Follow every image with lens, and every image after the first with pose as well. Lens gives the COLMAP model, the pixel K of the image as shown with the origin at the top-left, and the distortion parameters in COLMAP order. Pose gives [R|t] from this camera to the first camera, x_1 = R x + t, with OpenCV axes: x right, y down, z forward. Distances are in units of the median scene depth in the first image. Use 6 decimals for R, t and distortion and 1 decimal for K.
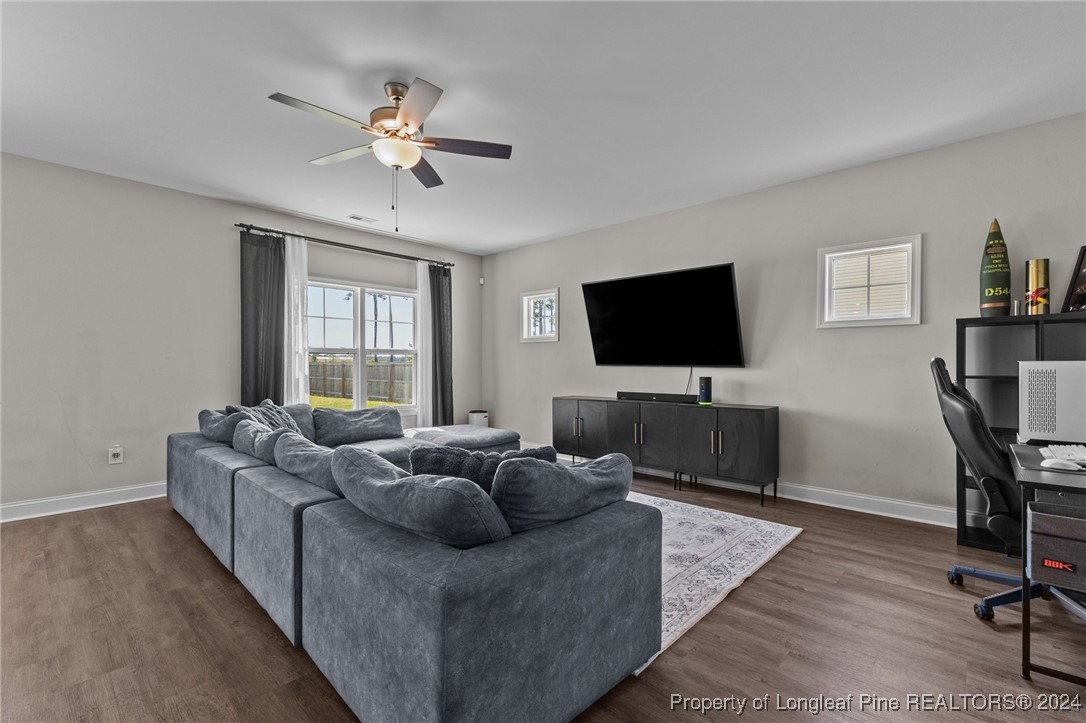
lens RADIAL K [[473.9, 0, 541.0], [0, 473.9, 365.1], [0, 0, 1]] dist [0.005917, 0.000434]
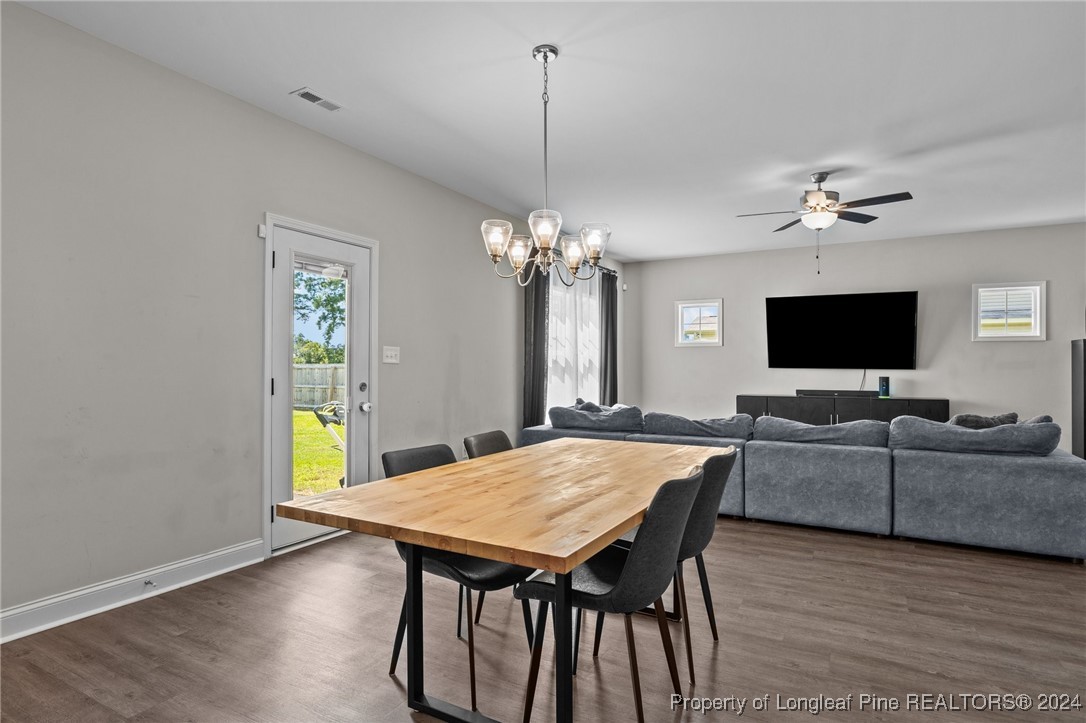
lens RADIAL K [[584.3, 0, 544.3], [0, 584.3, 363.1], [0, 0, 1]] dist [-0.011010, -0.000778]
pose [[0.969233, 0.001279, 0.246143, -0.942138], [0.000207, 0.999982, -0.006010, -0.002847], [-0.246146, 0.005876, 0.969215, -0.301254]]
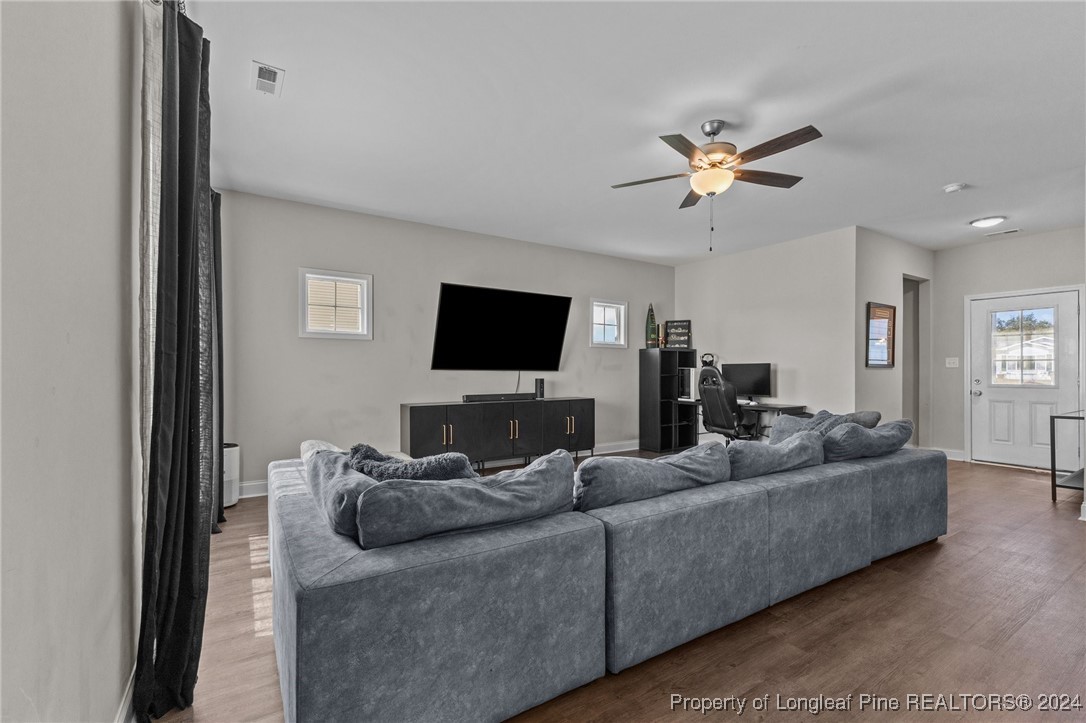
lens RADIAL K [[473.9, 0, 543.5], [0, 473.9, 370.8], [0, 0, 1]] dist [0.005917, 0.000434]
pose [[0.246554, -0.001570, 0.969128, -0.917705], [-0.002386, 0.999995, 0.002227, 0.000389], [-0.969126, -0.002862, 0.246549, 0.680742]]
